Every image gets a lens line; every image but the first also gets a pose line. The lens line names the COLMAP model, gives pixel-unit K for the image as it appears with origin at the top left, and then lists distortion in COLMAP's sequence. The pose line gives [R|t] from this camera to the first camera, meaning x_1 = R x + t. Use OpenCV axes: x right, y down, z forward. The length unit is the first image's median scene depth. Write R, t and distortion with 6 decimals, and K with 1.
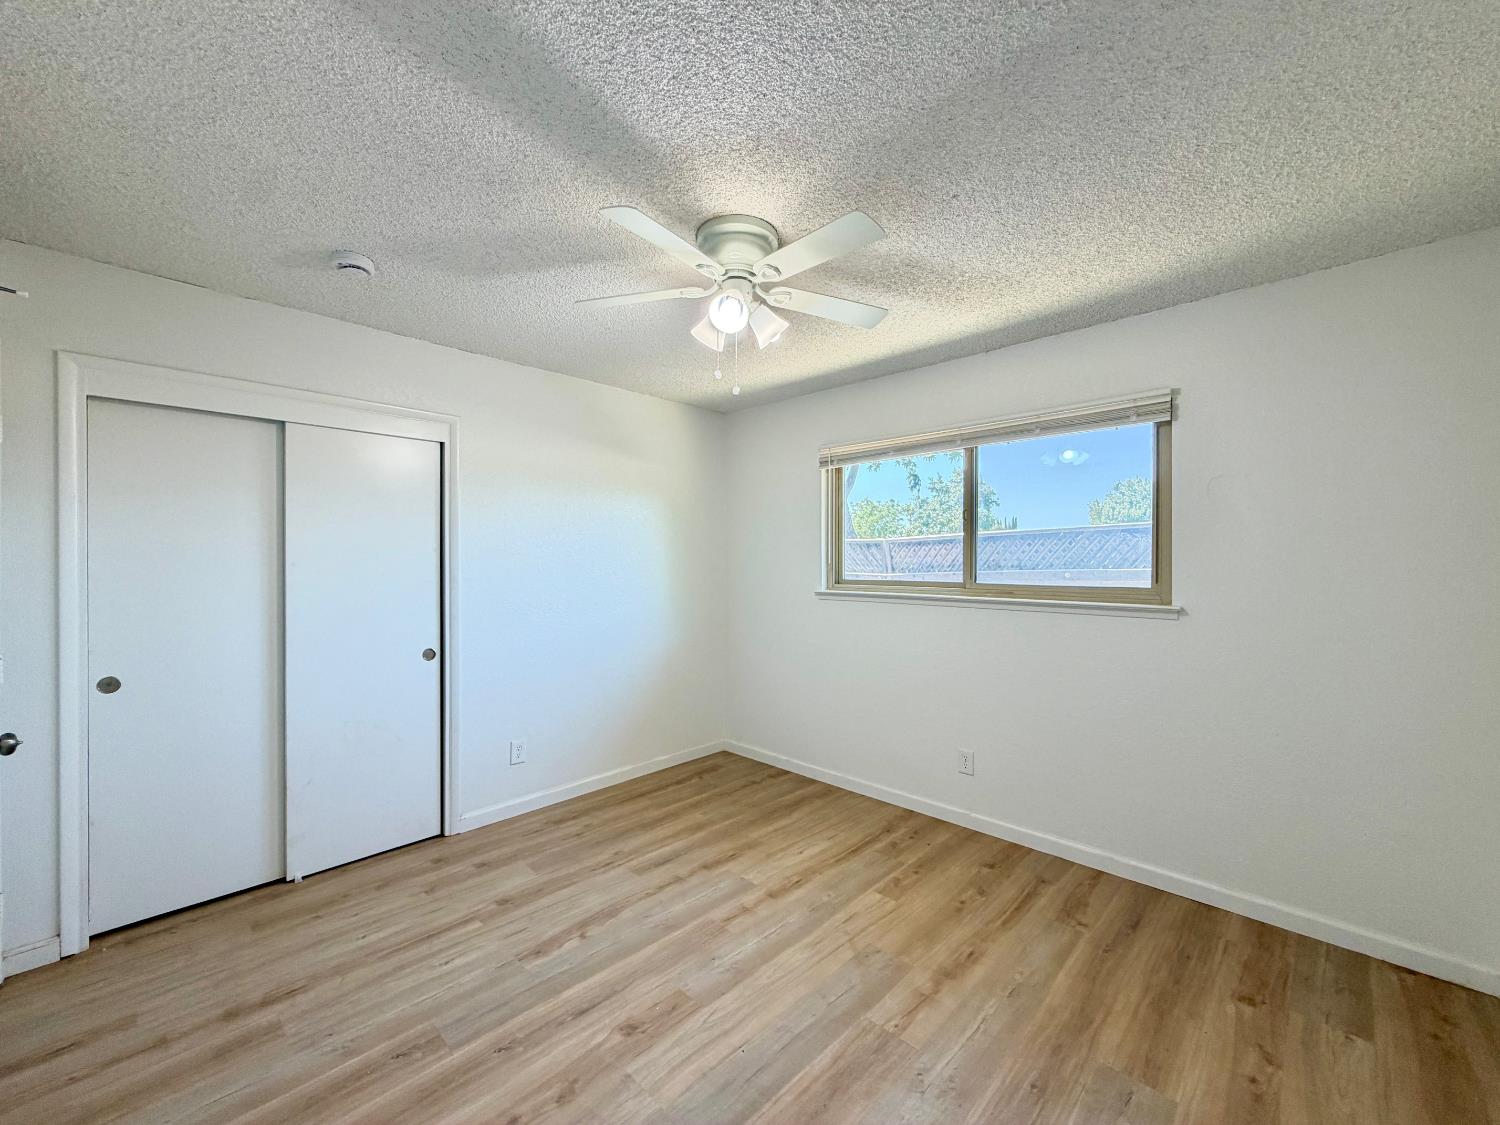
lens RADIAL K [[598.7, 0, 747.4], [0, 598.7, 563.7], [0, 0, 1]] dist [0.002471, 0.000131]
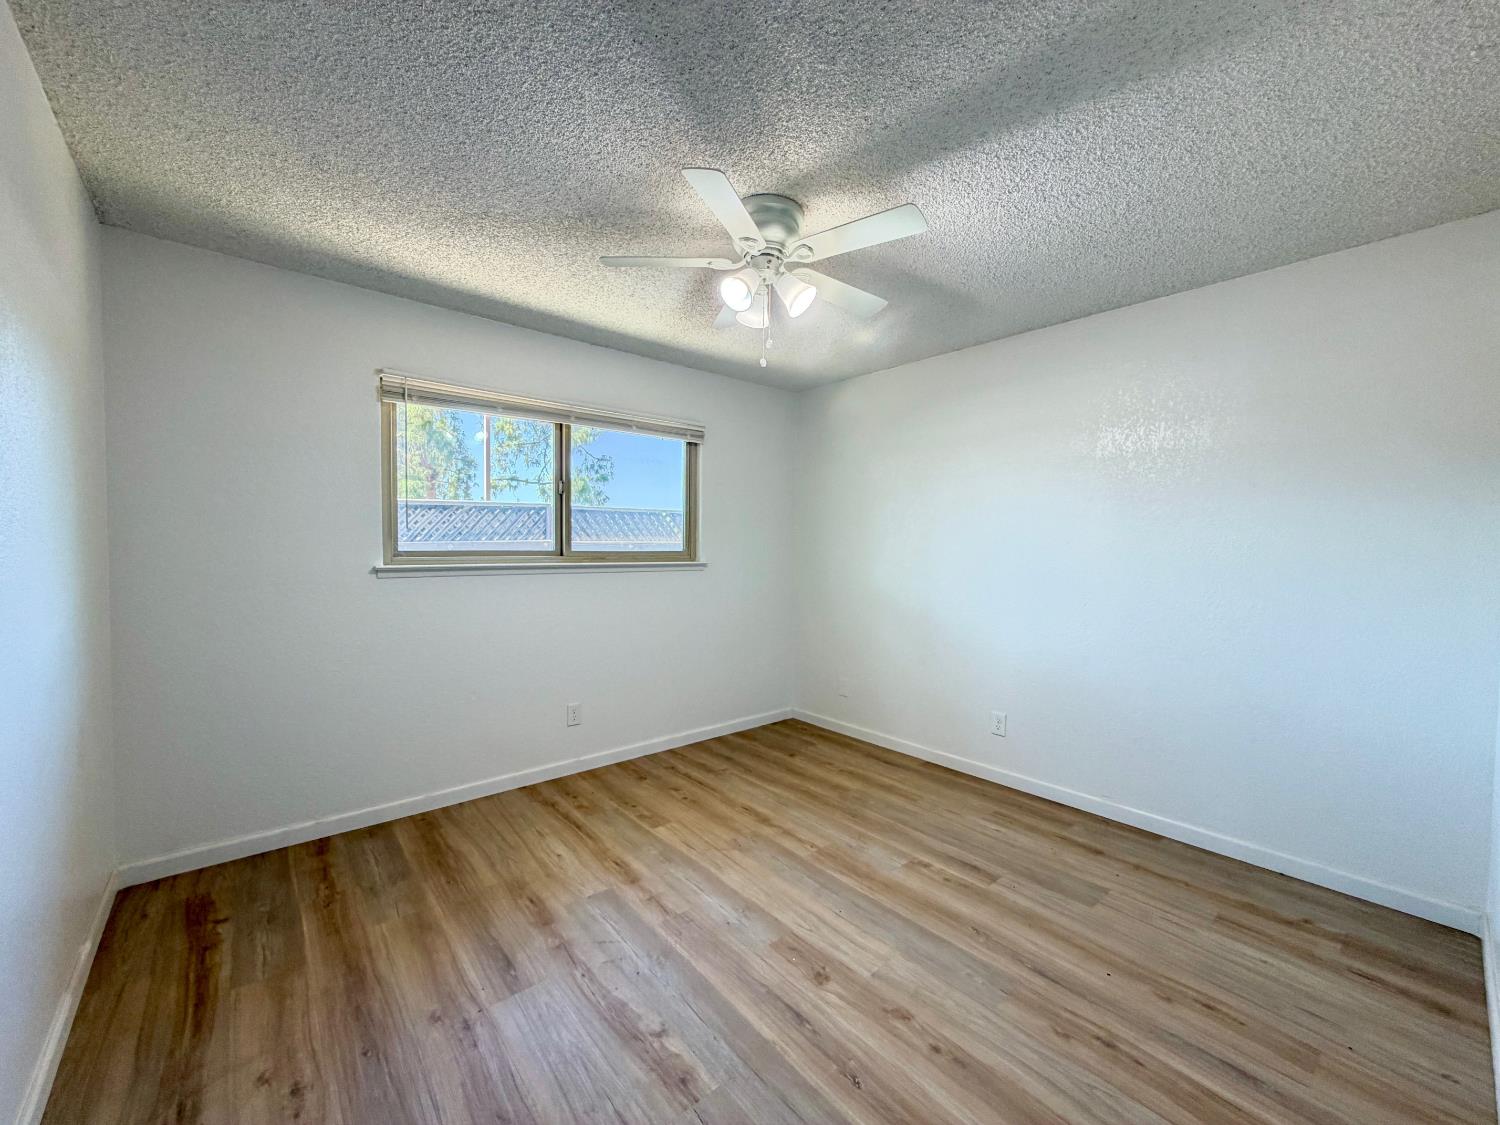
lens RADIAL K [[598.7, 0, 747.4], [0, 598.7, 563.7], [0, 0, 1]] dist [0.002471, 0.000131]
pose [[0.095950, -0.031639, 0.994883, -0.816610], [-0.003885, 0.999475, 0.032159, 0.023687], [-0.995379, -0.006951, 0.095777, 0.697357]]
